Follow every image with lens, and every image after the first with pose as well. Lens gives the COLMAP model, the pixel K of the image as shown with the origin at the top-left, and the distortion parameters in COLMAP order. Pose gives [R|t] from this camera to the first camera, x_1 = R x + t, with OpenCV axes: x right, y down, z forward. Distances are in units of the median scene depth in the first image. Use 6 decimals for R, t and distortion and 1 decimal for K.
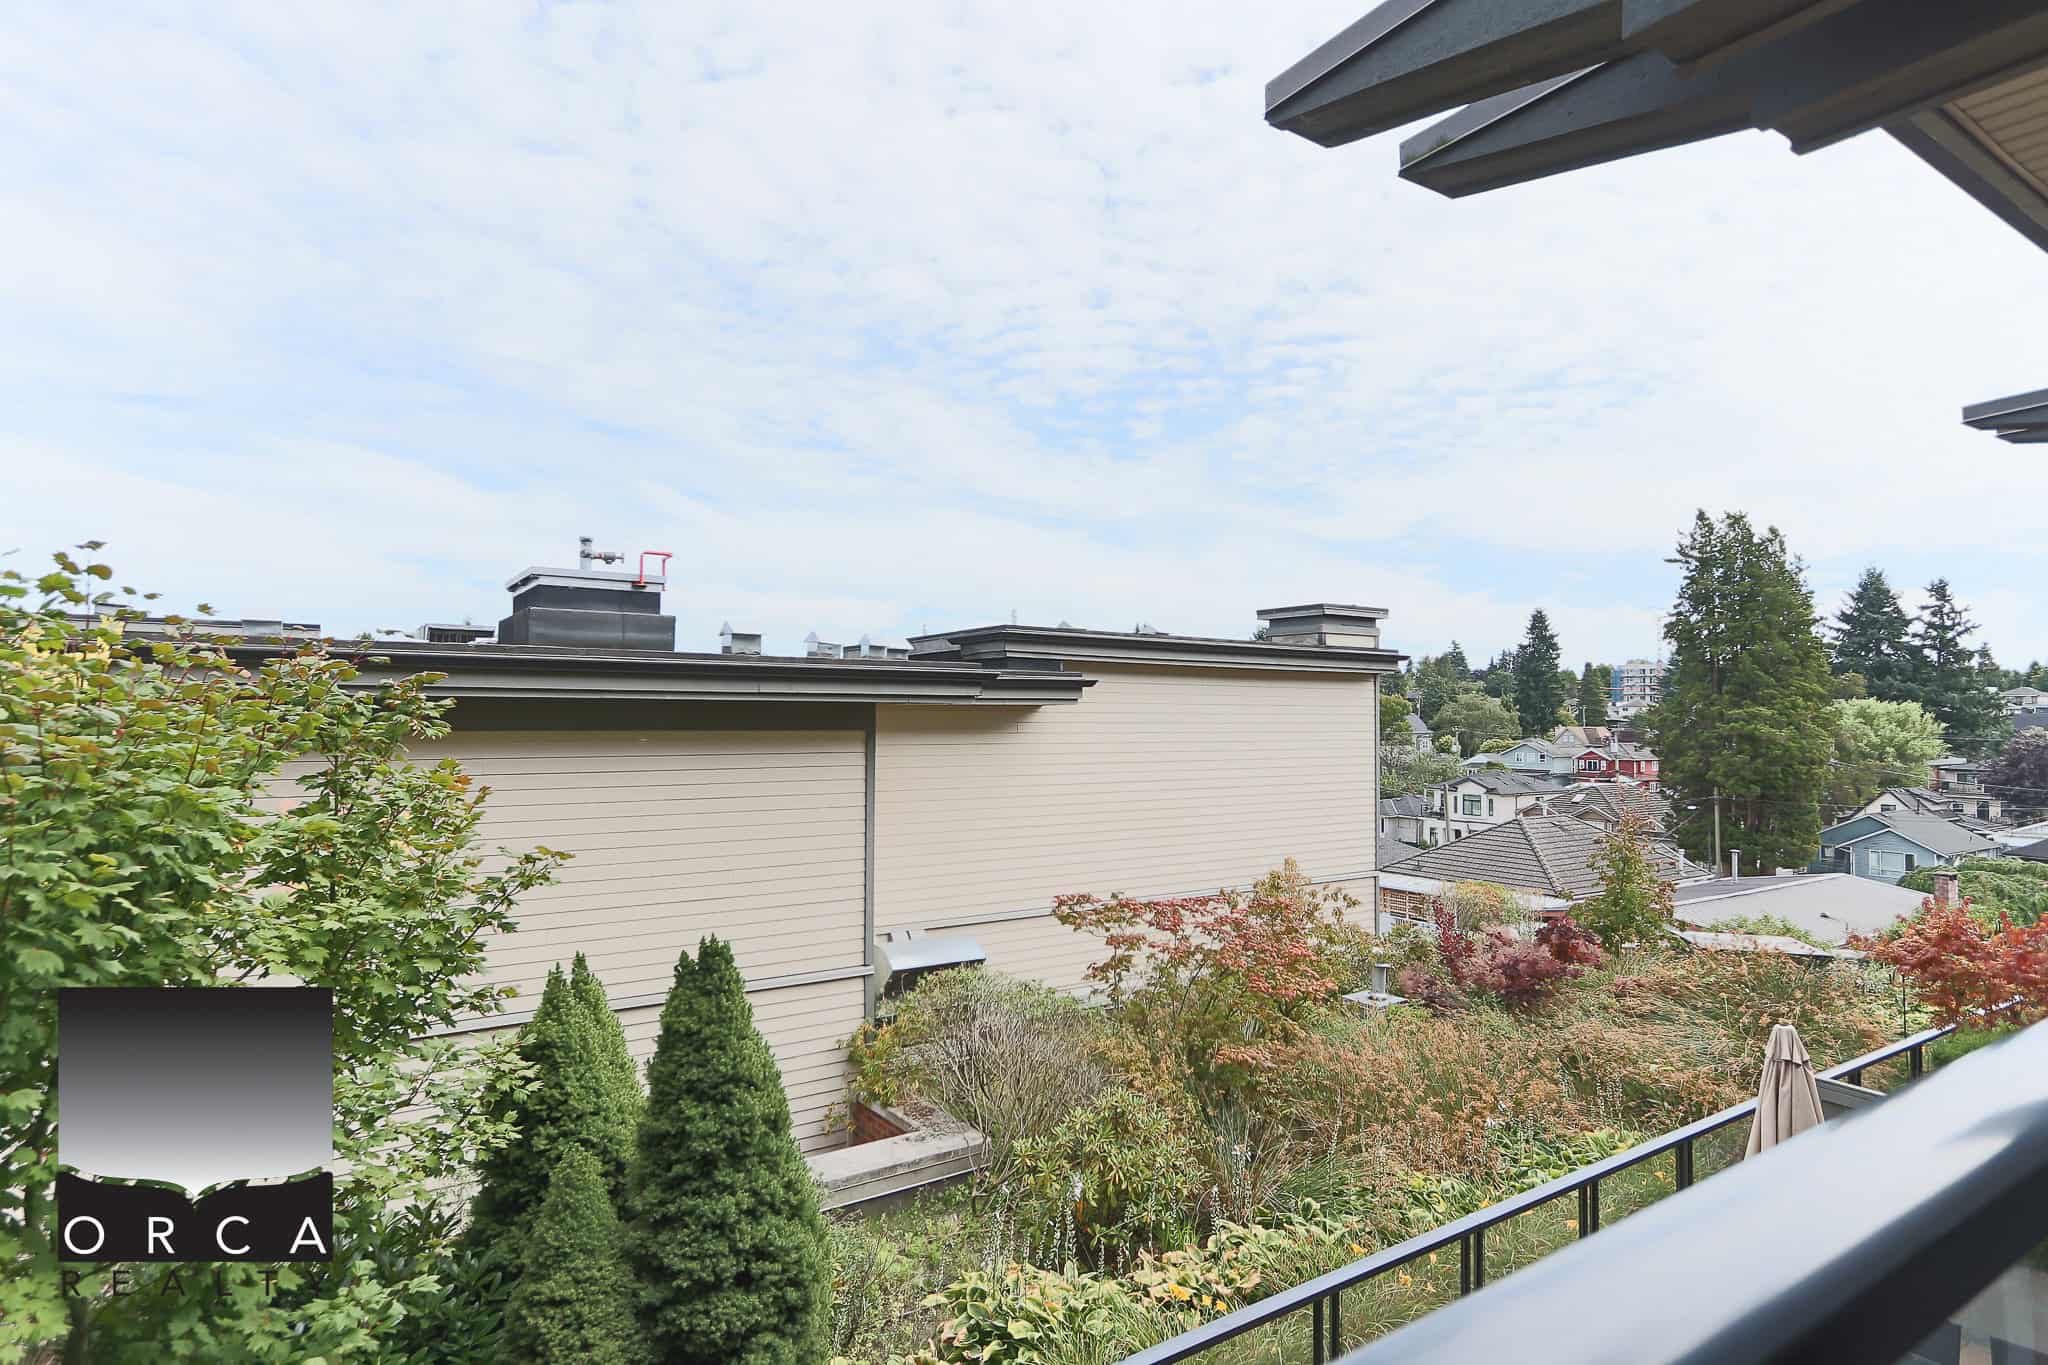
lens RADIAL K [[1067.8, 0, 1011.1], [0, 1067.8, 685.4], [0, 0, 1]] dist [-0.002395, 0.003579]
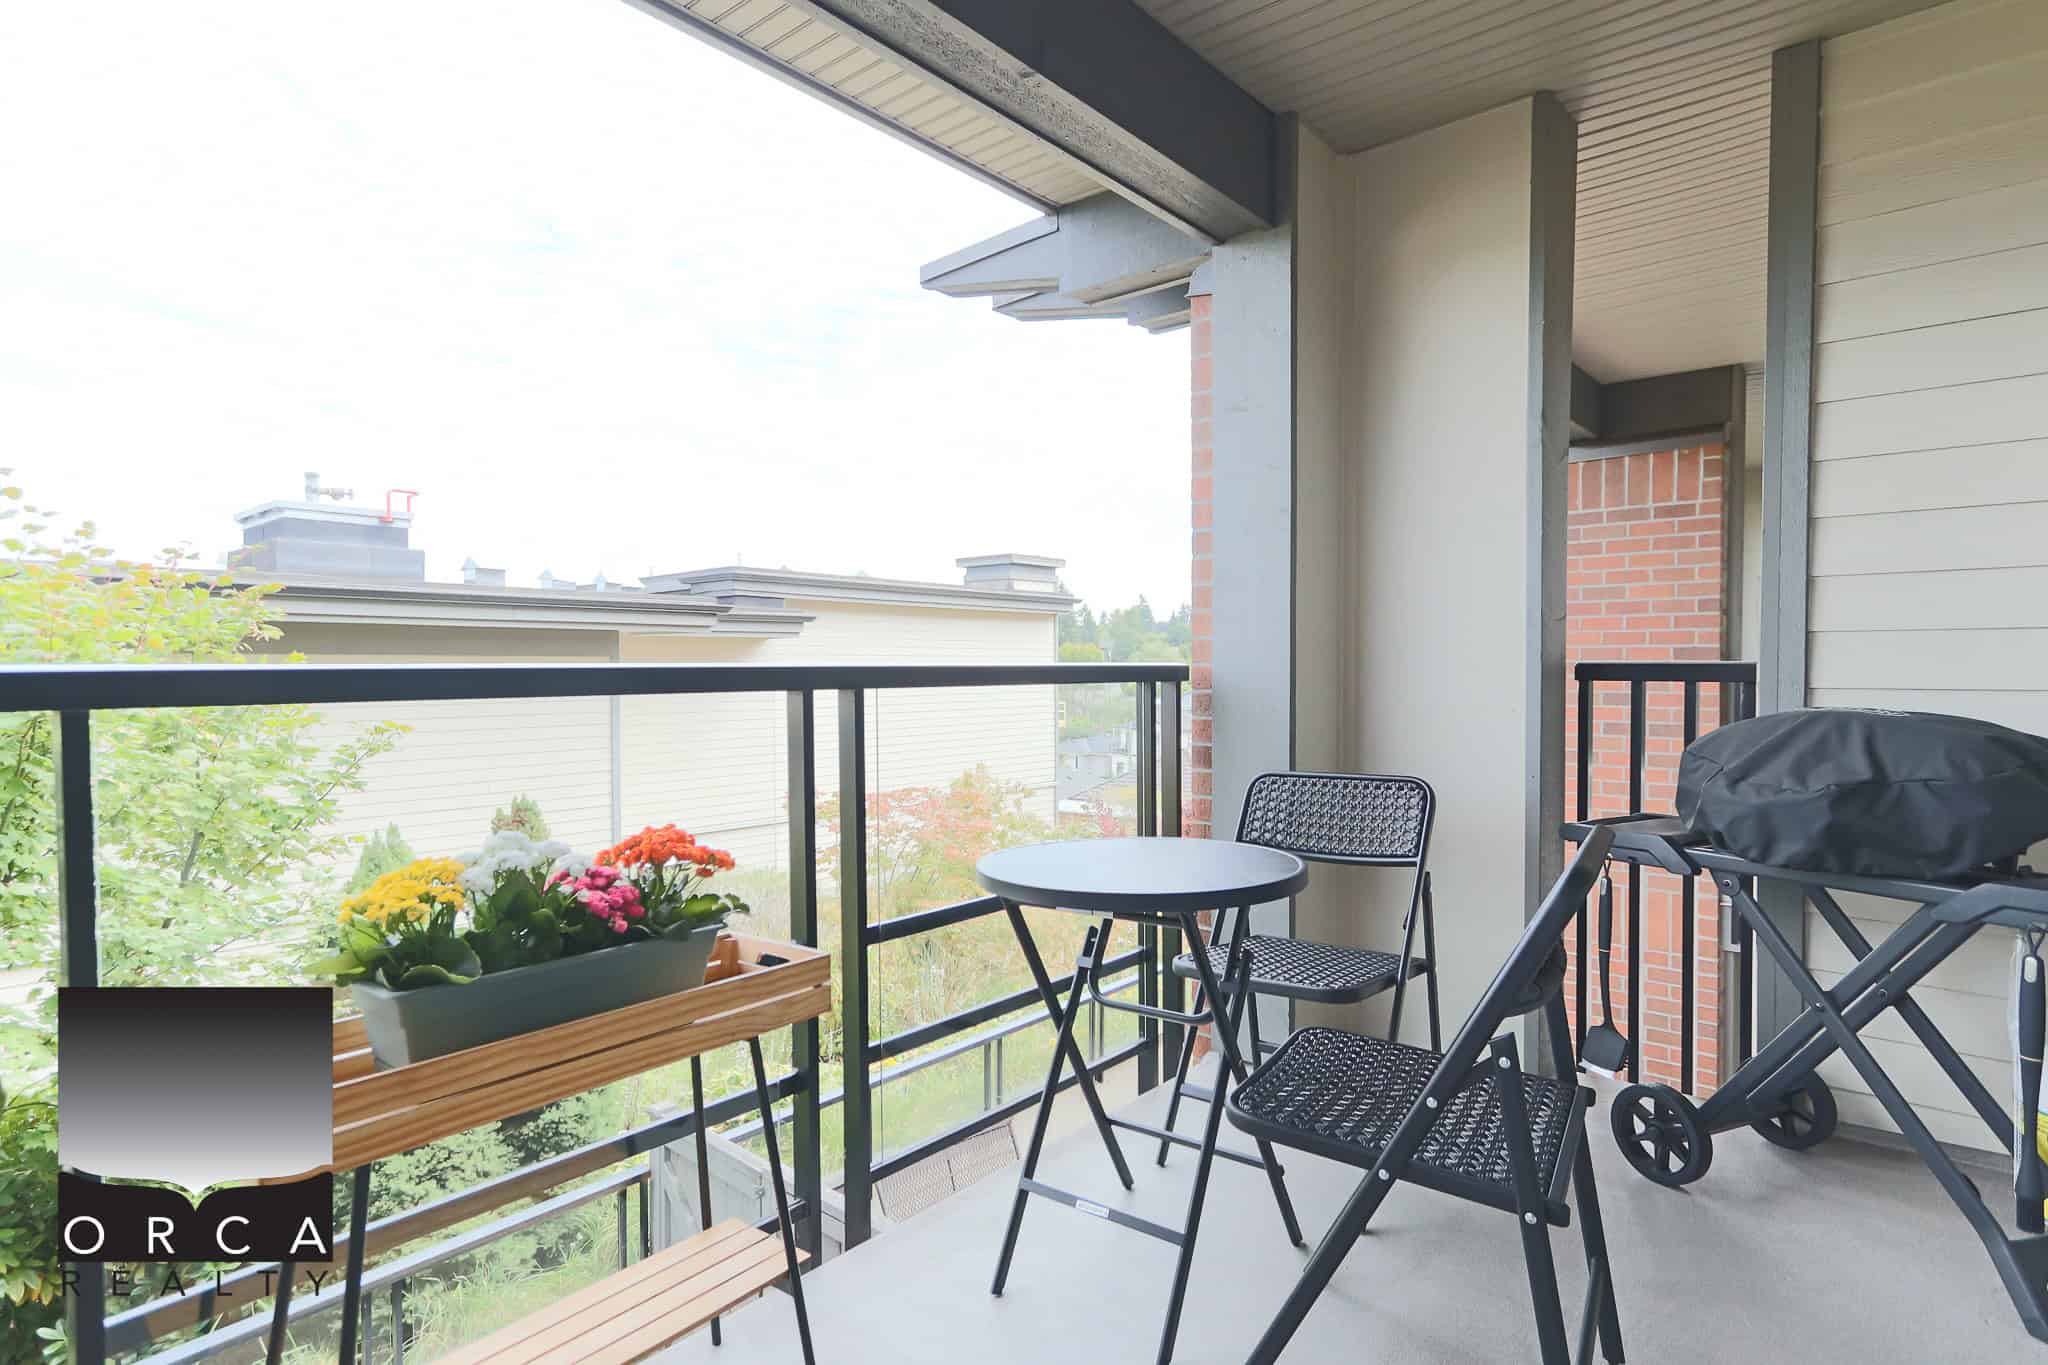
lens RADIAL K [[1067.8, 0, 1026.1], [0, 1067.8, 685.0], [0, 0, 1]] dist [-0.002395, 0.003579]
pose [[0.960632, -0.015333, 0.277402, -0.058930], [0.003528, 0.999069, 0.043007, 0.054542], [-0.277803, -0.040336, 0.959791, -0.427407]]
